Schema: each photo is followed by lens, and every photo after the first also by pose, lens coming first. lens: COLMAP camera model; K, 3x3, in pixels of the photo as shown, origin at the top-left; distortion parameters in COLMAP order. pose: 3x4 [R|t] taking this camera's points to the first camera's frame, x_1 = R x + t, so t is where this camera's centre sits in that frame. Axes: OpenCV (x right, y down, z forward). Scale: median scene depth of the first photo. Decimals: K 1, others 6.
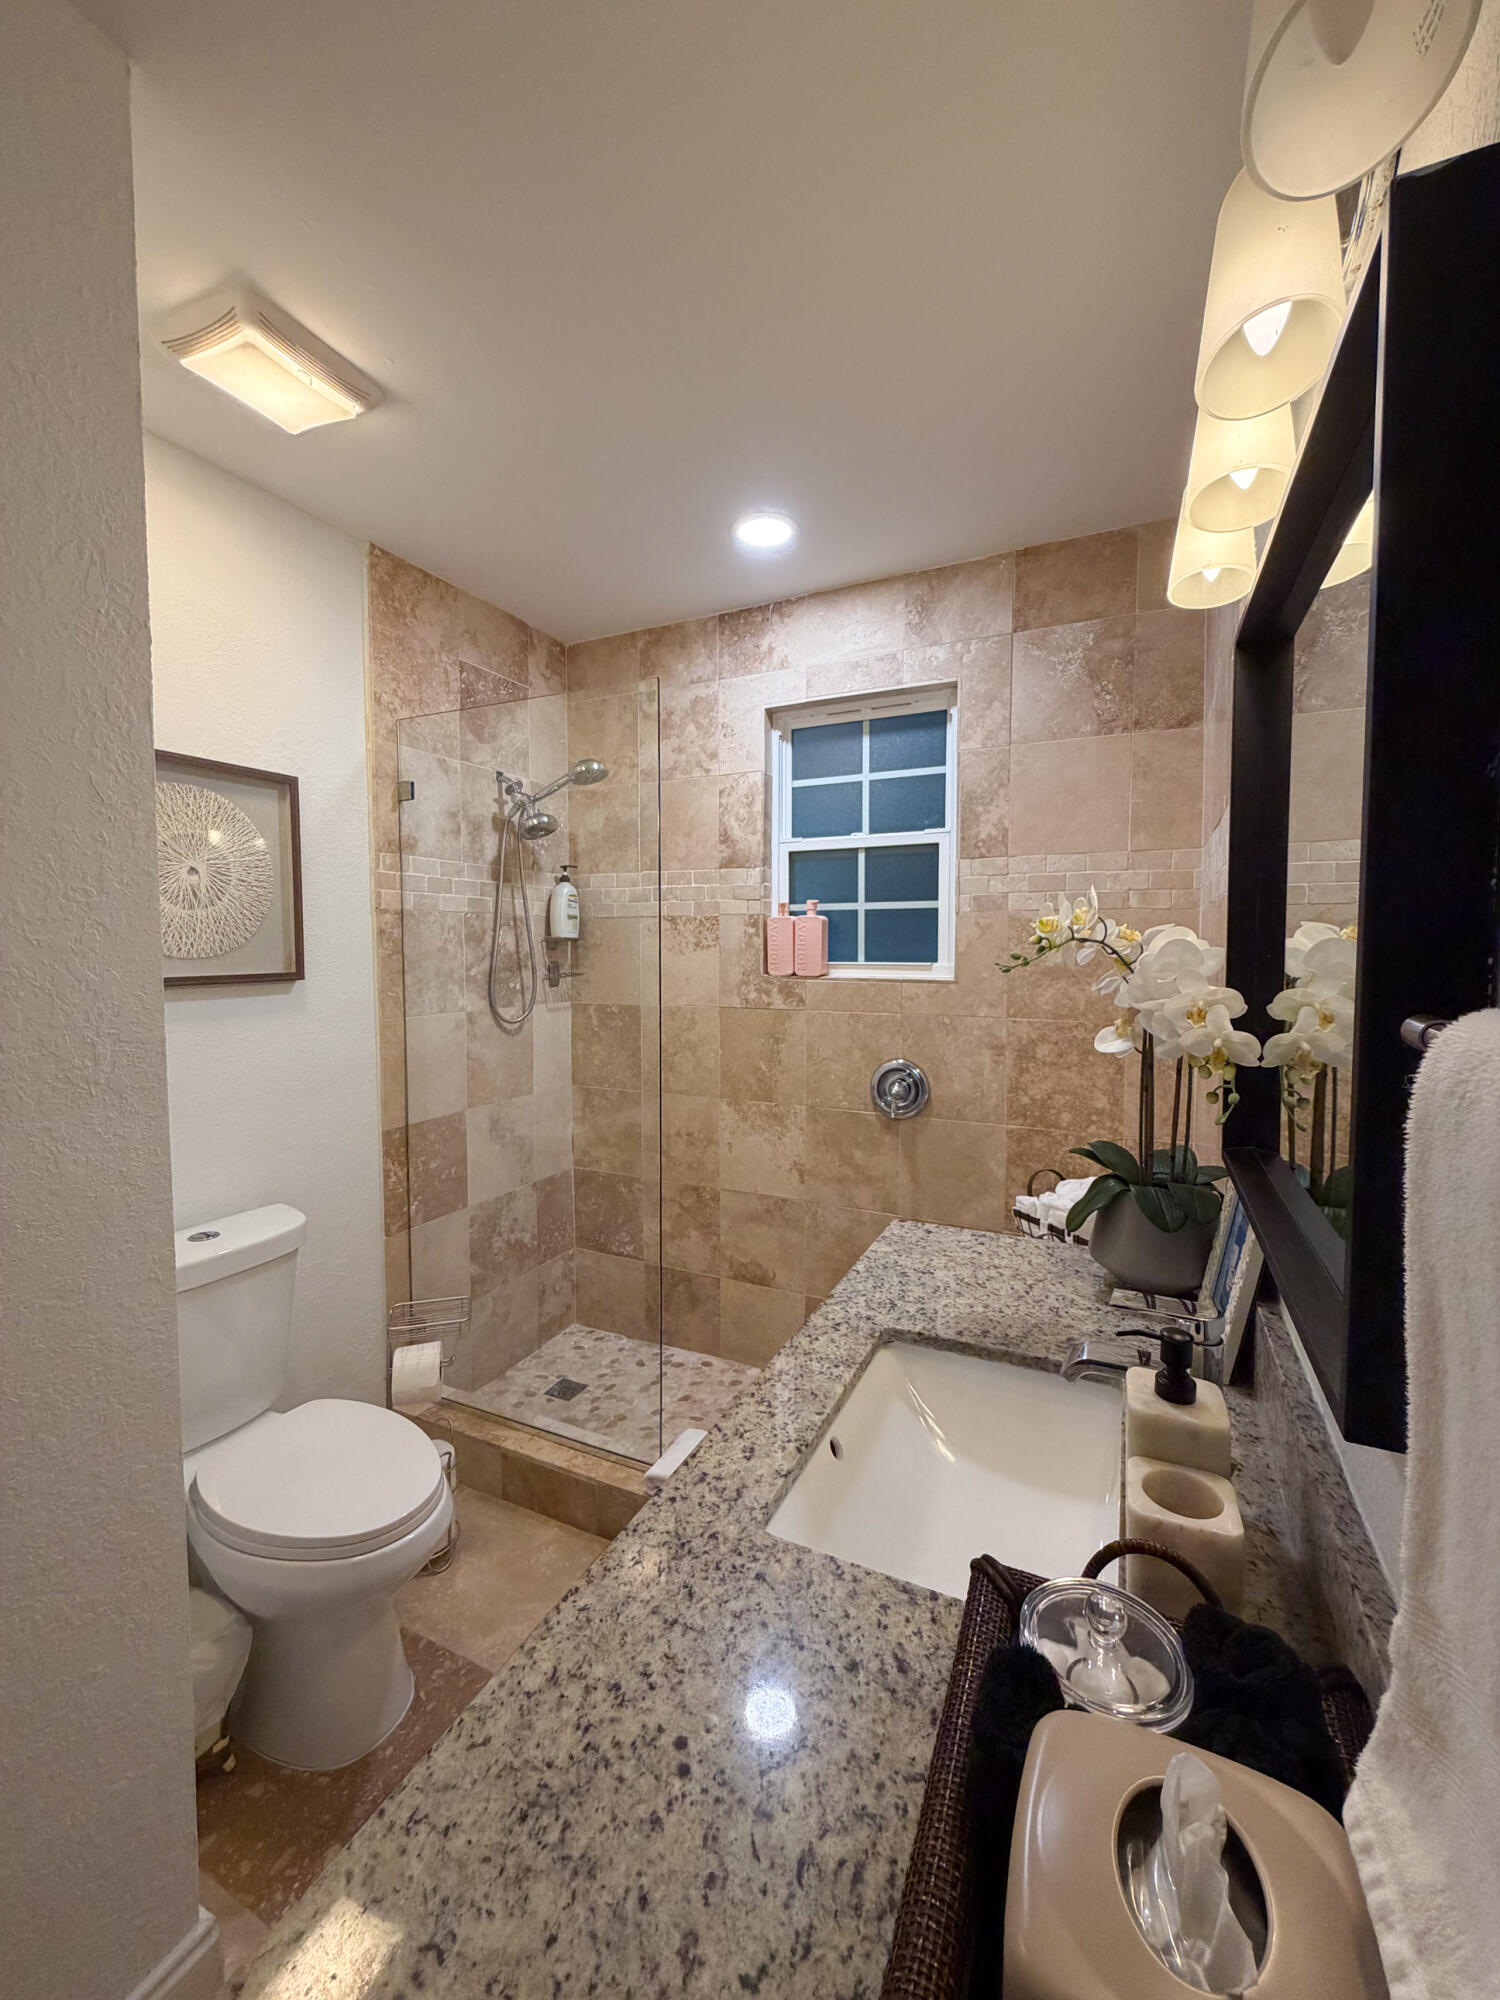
lens RADIAL K [[804.5, 0, 750.0], [0, 804.5, 1000.0], [0, 0, 1]] dist [0.000634, -0.000199]
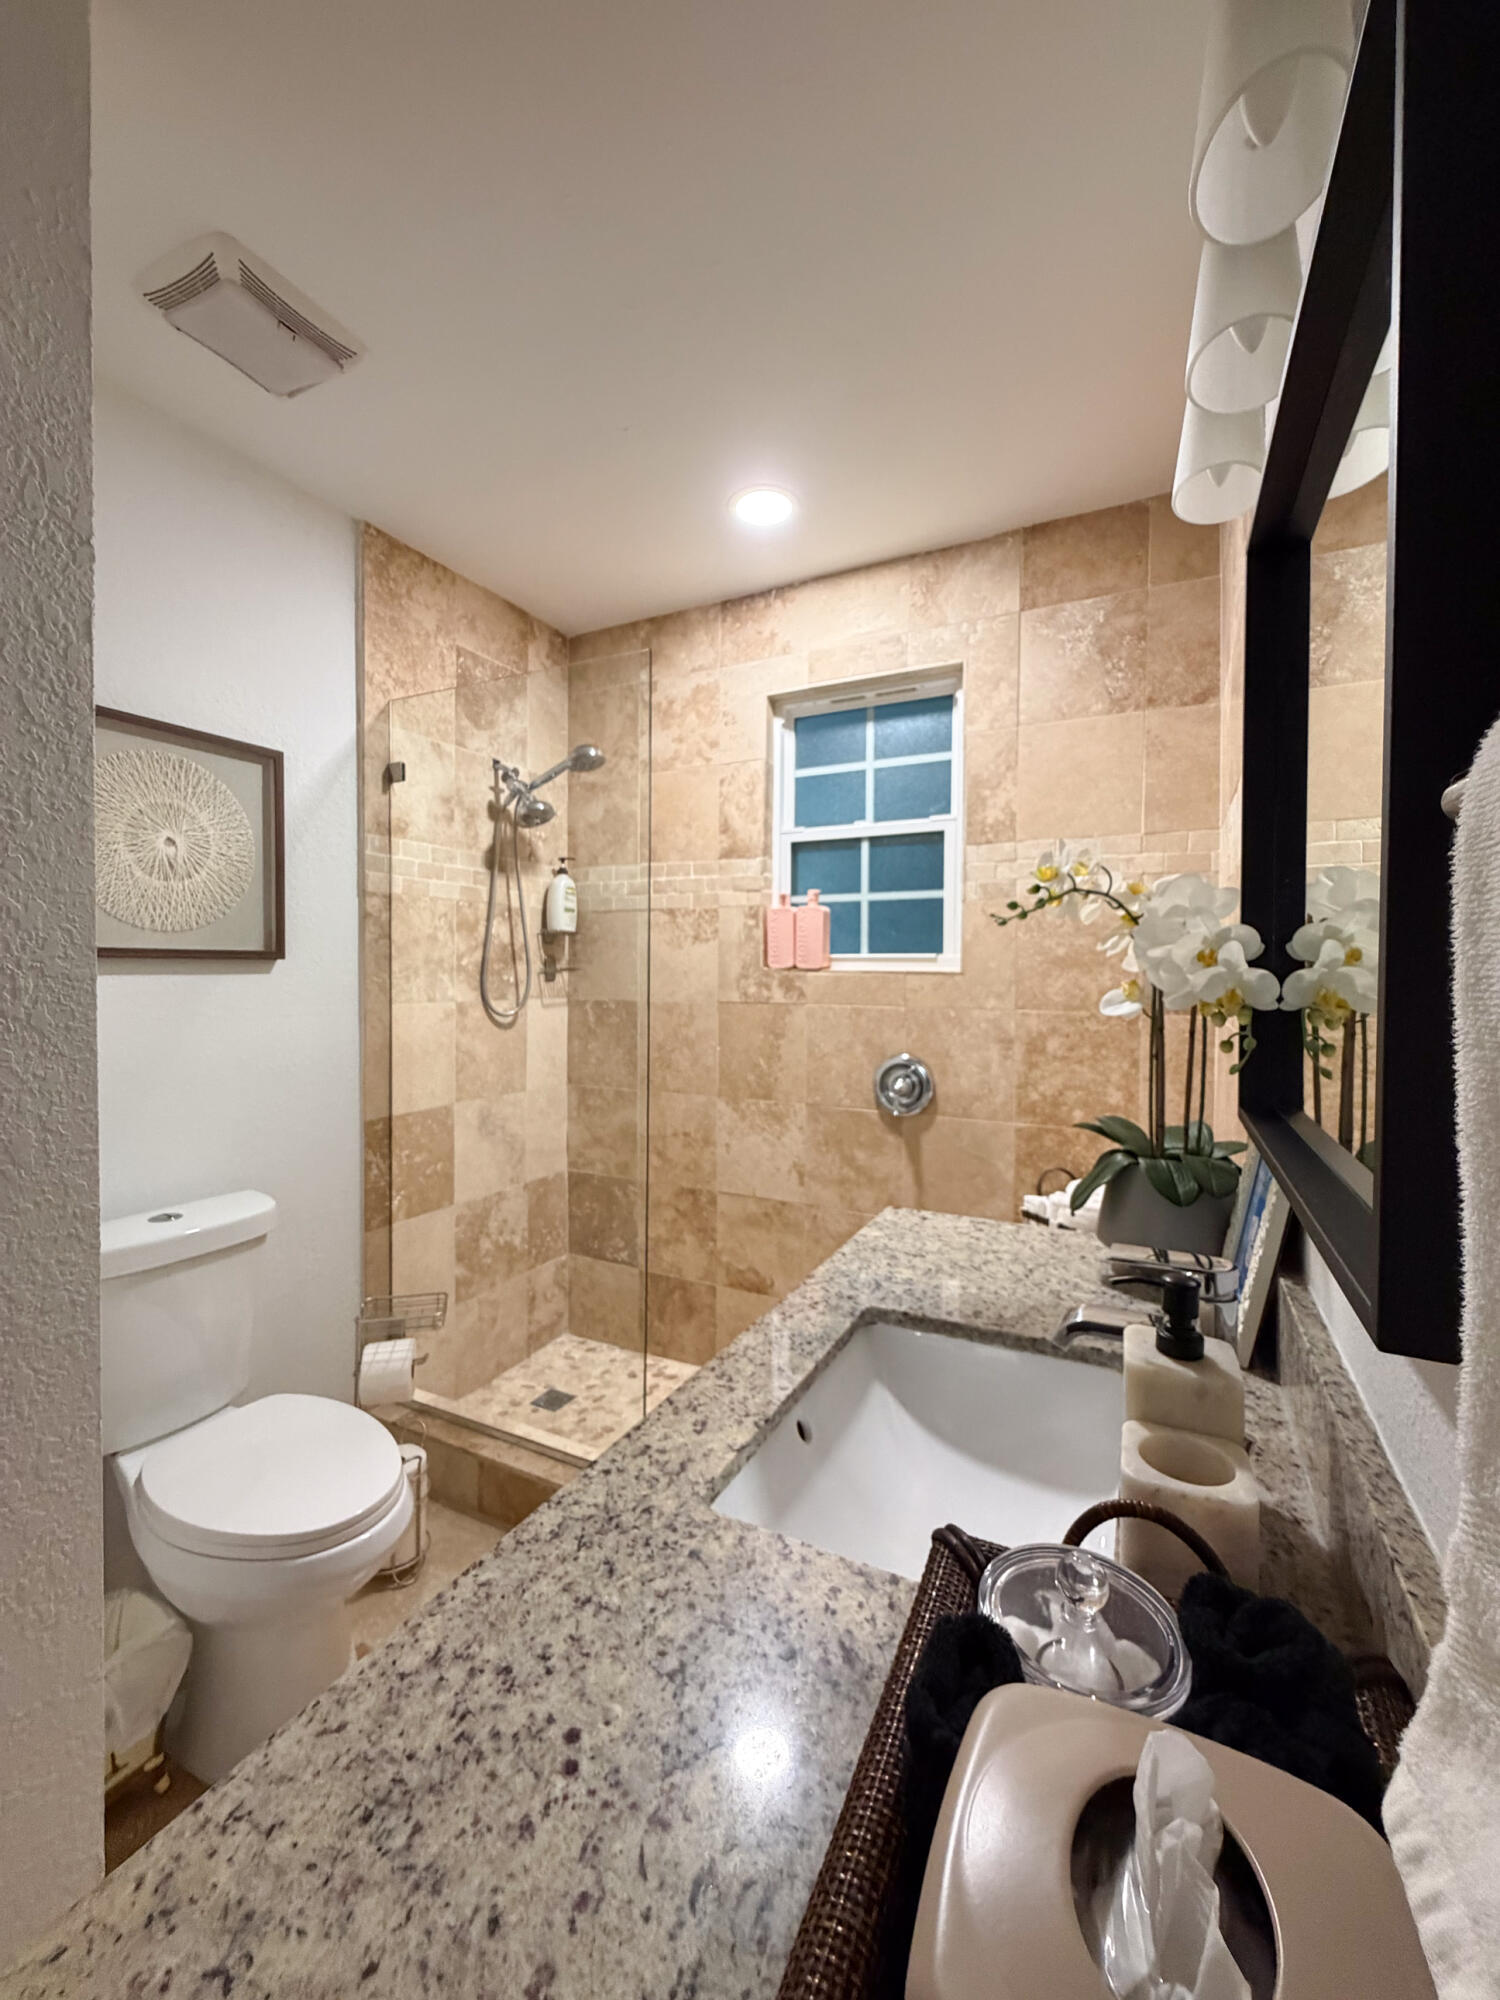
lens RADIAL K [[808.6, 0, 750.0], [0, 808.6, 1000.0], [0, 0, 1]] dist [0.000396, -0.000026]
pose [[0.999712, 0.008305, -0.022494, 0.049523], [-0.009054, 0.999401, -0.033410, 0.086007], [0.022203, 0.033604, 0.999189, 0.065363]]
